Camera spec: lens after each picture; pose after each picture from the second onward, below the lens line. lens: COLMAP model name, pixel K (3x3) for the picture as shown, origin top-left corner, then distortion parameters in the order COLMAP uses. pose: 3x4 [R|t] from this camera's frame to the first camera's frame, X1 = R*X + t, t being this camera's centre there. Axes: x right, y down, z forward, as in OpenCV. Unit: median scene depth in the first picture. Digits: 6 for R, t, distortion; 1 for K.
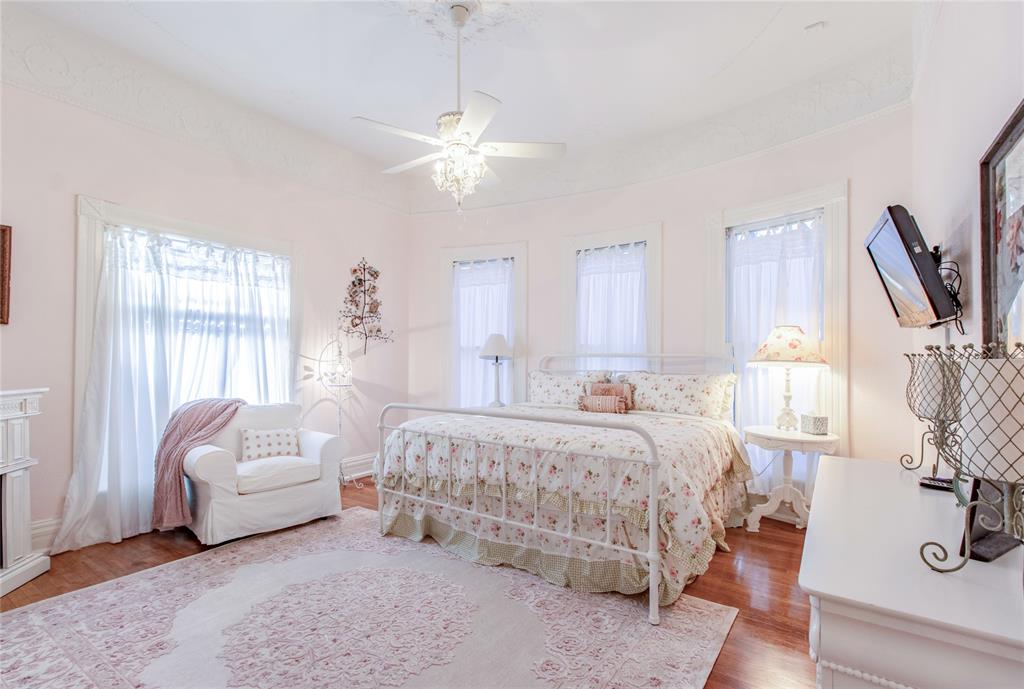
lens RADIAL K [[474.8, 0, 510.1], [0, 474.8, 351.0], [0, 0, 1]] dist [0.010775, 0.000021]
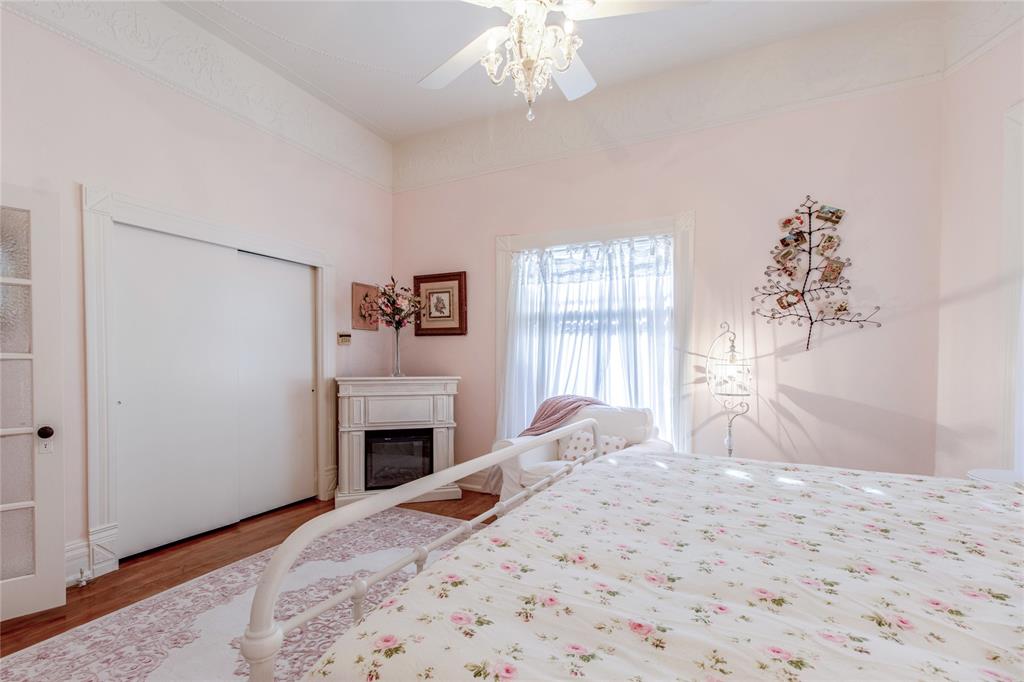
lens RADIAL K [[474.8, 0, 471.5], [0, 474.8, 370.2], [0, 0, 1]] dist [0.010775, 0.000021]
pose [[0.111824, 0.020304, -0.993521, 0.327986], [0.013482, 0.999668, 0.021947, 0.016874], [0.993637, -0.015849, 0.111513, 0.575778]]
